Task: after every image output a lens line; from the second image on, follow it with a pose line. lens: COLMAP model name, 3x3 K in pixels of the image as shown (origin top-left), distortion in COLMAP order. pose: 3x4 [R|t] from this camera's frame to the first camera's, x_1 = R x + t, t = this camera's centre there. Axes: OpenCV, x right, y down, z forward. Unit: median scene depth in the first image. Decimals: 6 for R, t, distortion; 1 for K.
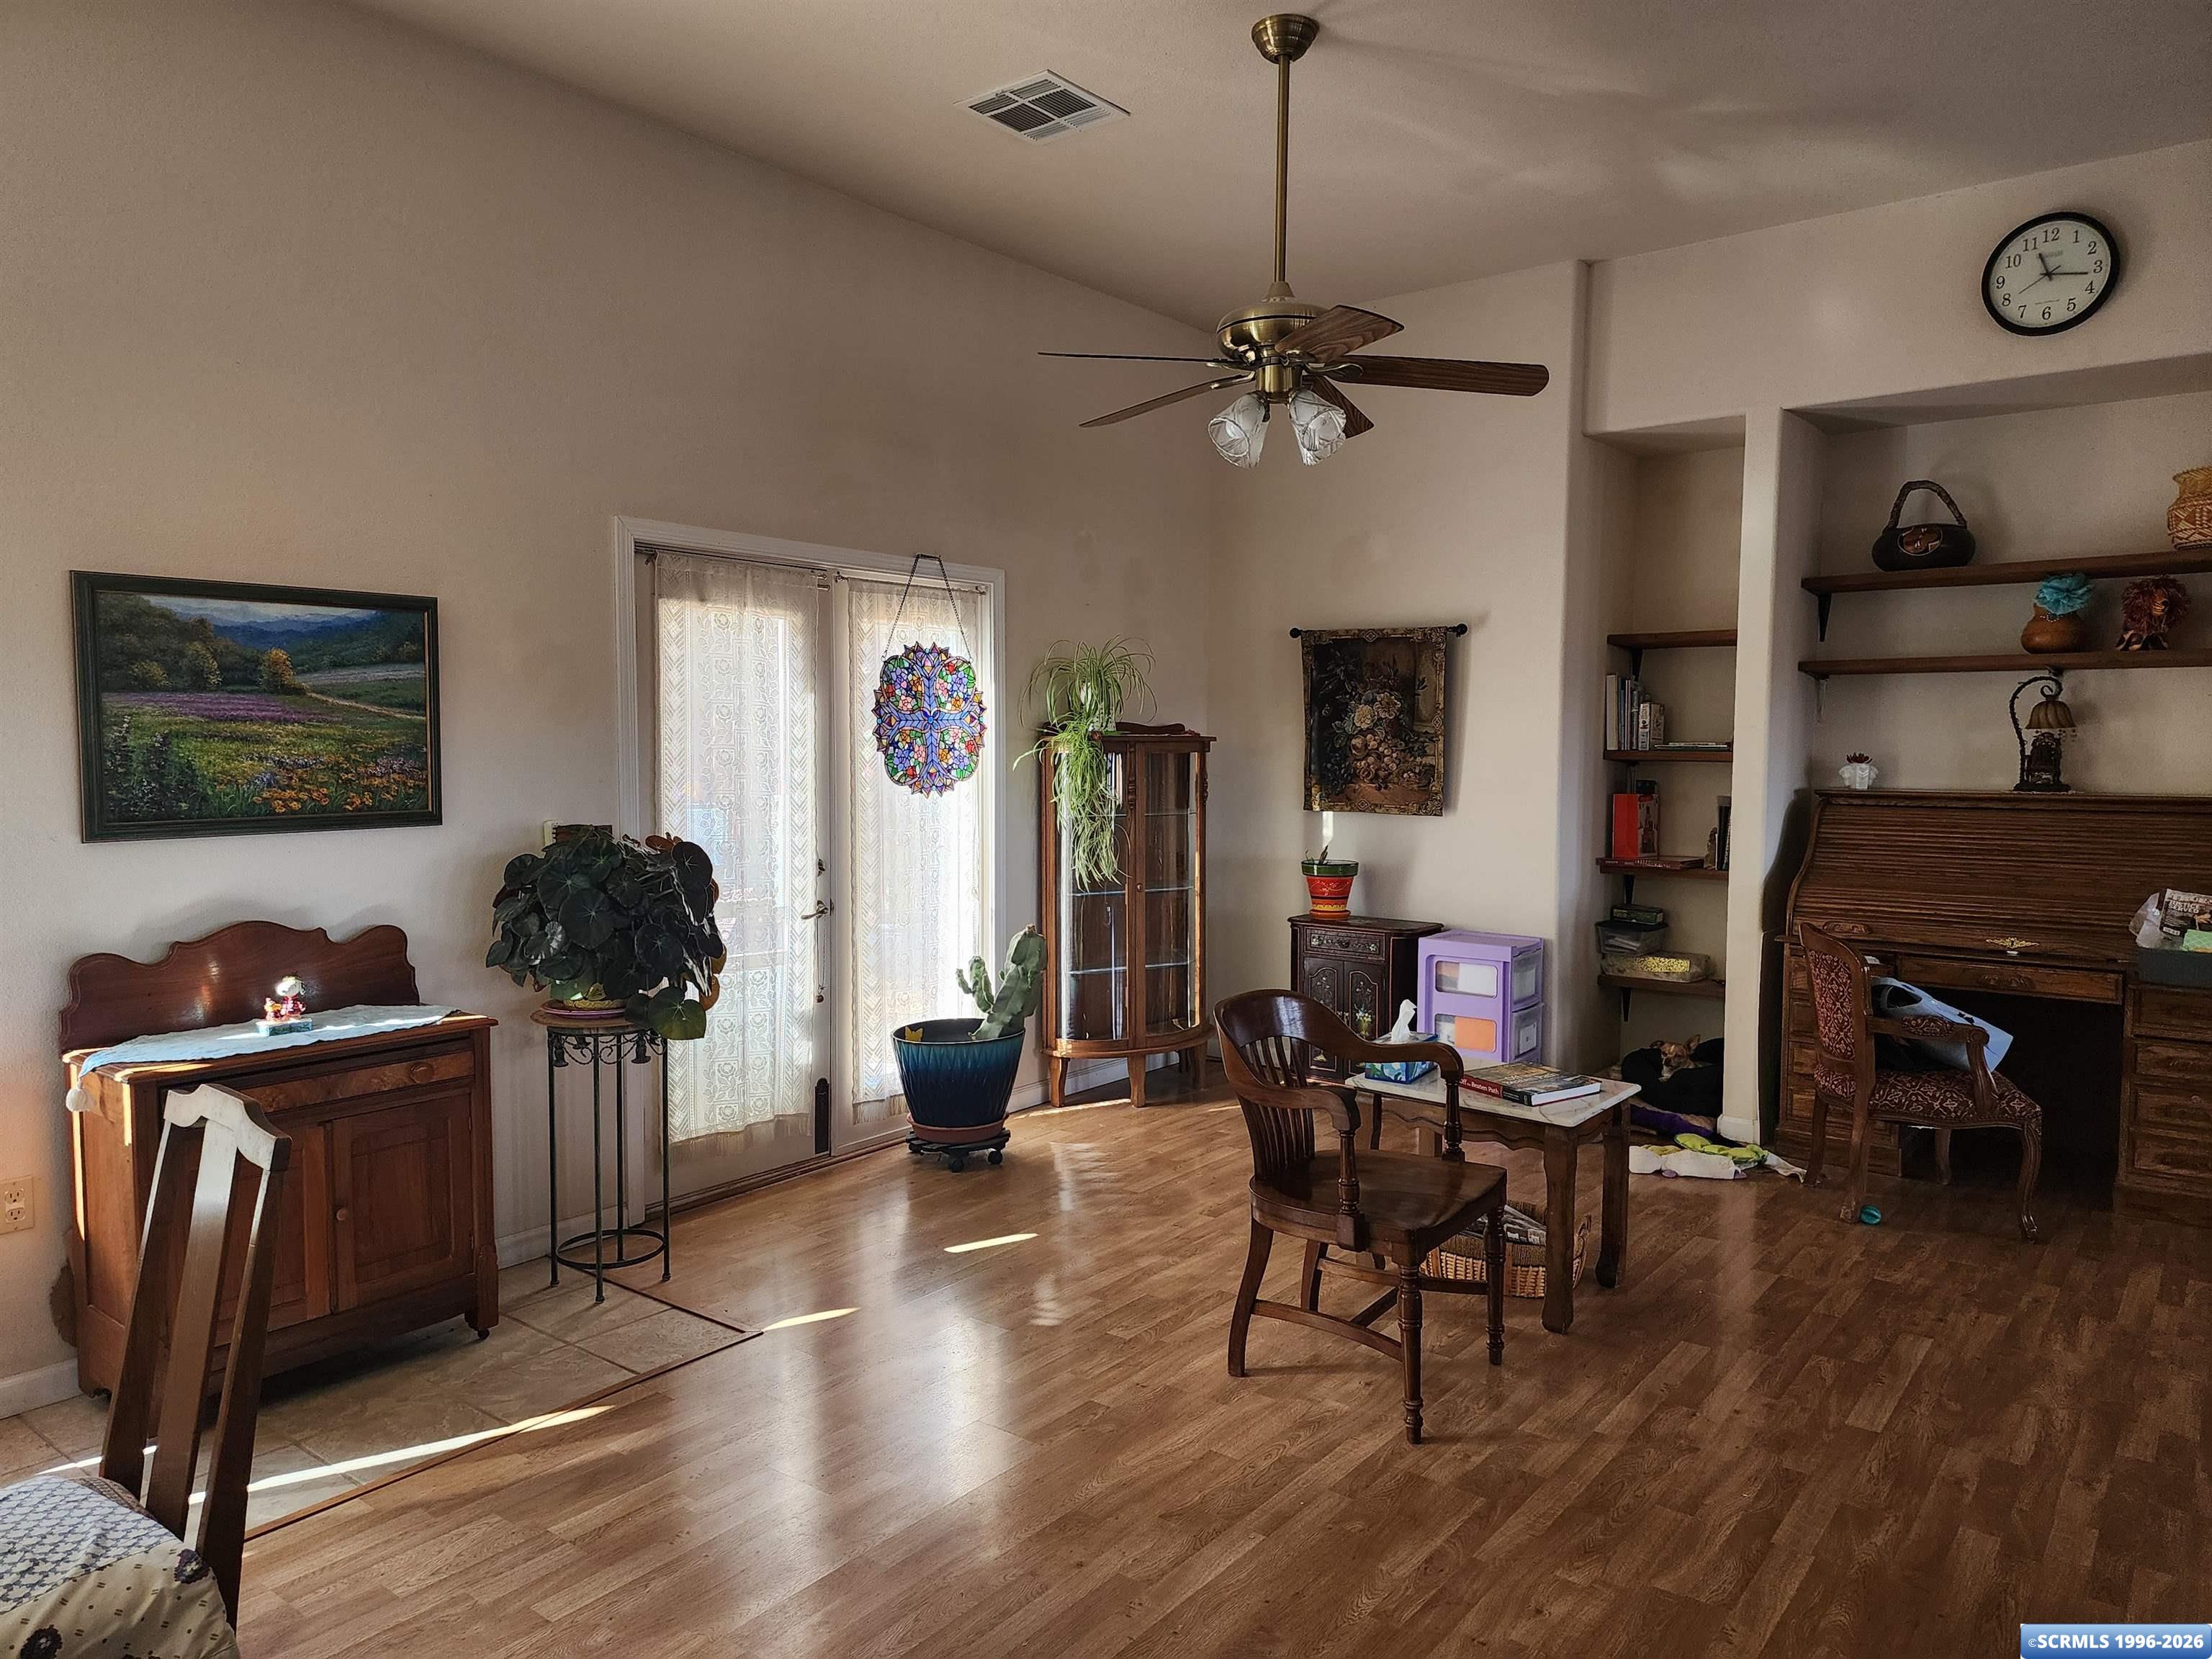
lens RADIAL K [[1482.1, 0, 1107.9], [0, 1482.1, 837.1], [0, 0, 1]] dist [0.052184, -0.020428]
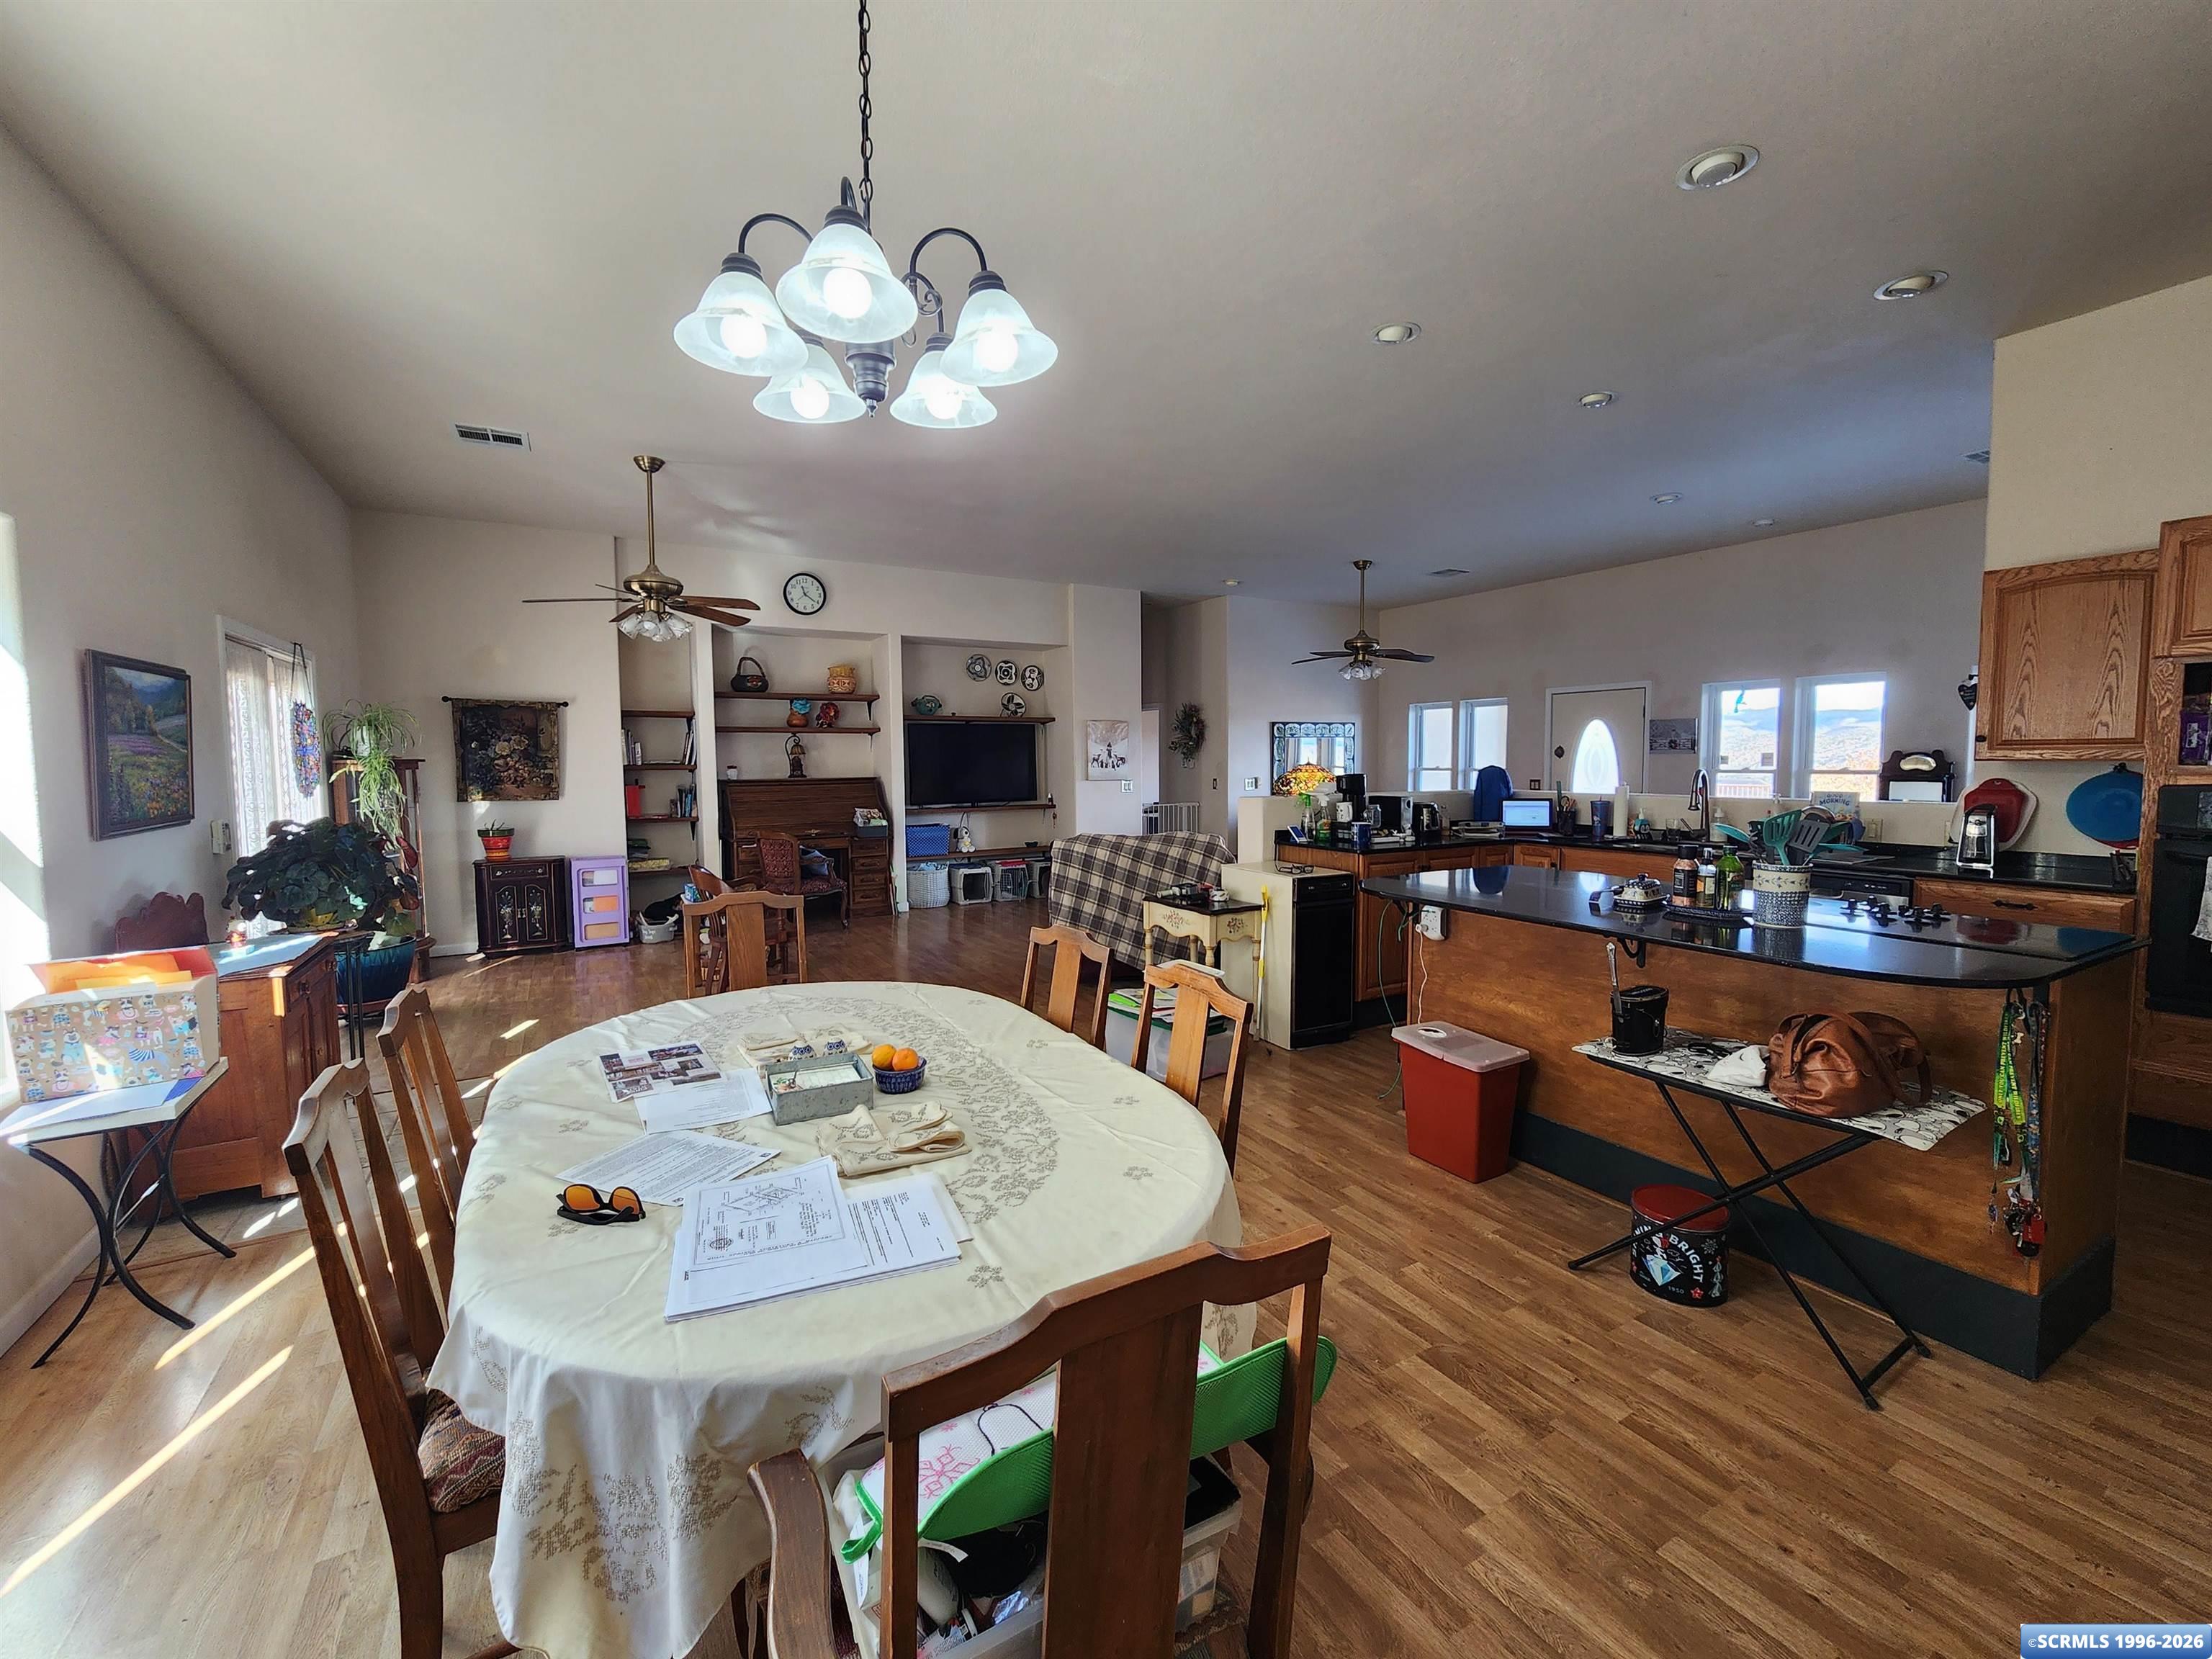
lens RADIAL K [[922.5, 0, 1120.3], [0, 922.5, 821.3], [0, 0, 1]] dist [-0.000846, 0.000780]
pose [[0.355596, -0.071467, 0.931904, -0.796723], [0.070041, 0.996306, 0.049680, 0.006909], [-0.932012, 0.047605, 0.359288, -0.146805]]
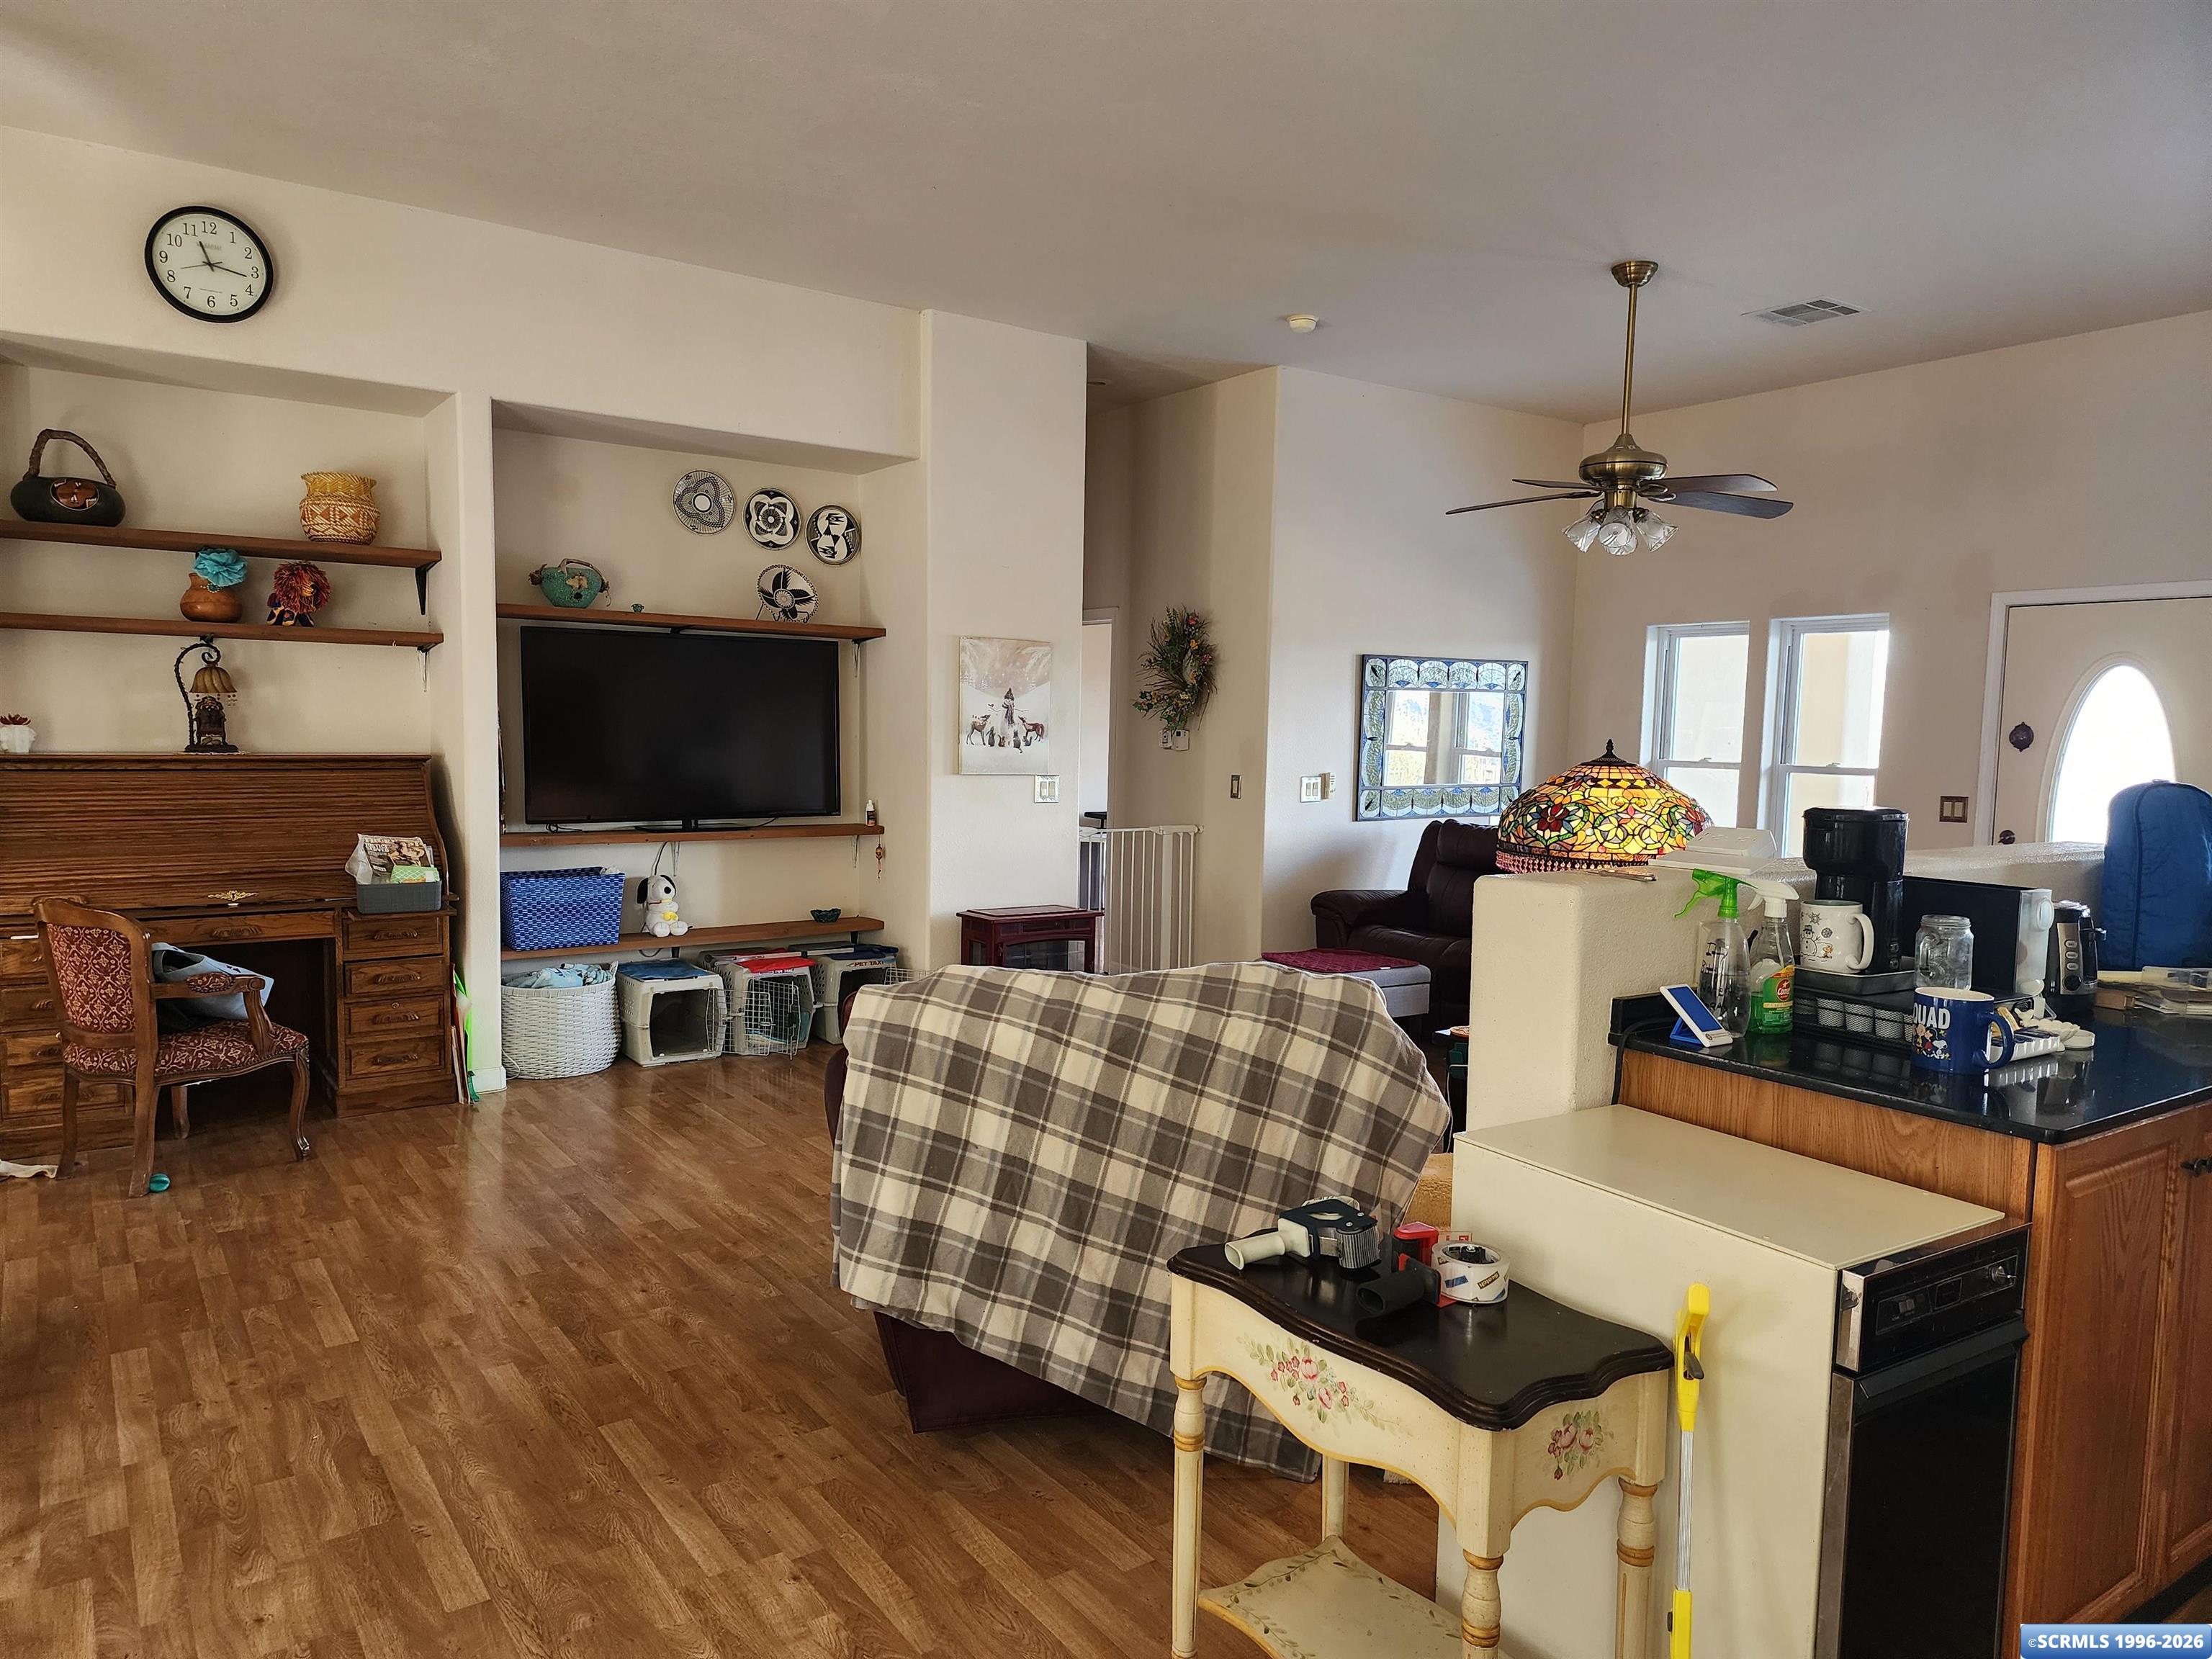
lens RADIAL K [[1482.1, 0, 1108.1], [0, 1482.1, 835.4], [0, 0, 1]] dist [0.052184, -0.020428]
pose [[0.288810, -0.073807, 0.954537, -0.235003], [0.044039, 0.996993, 0.063764, -0.012837], [-0.956373, 0.023621, 0.291192, 0.098101]]
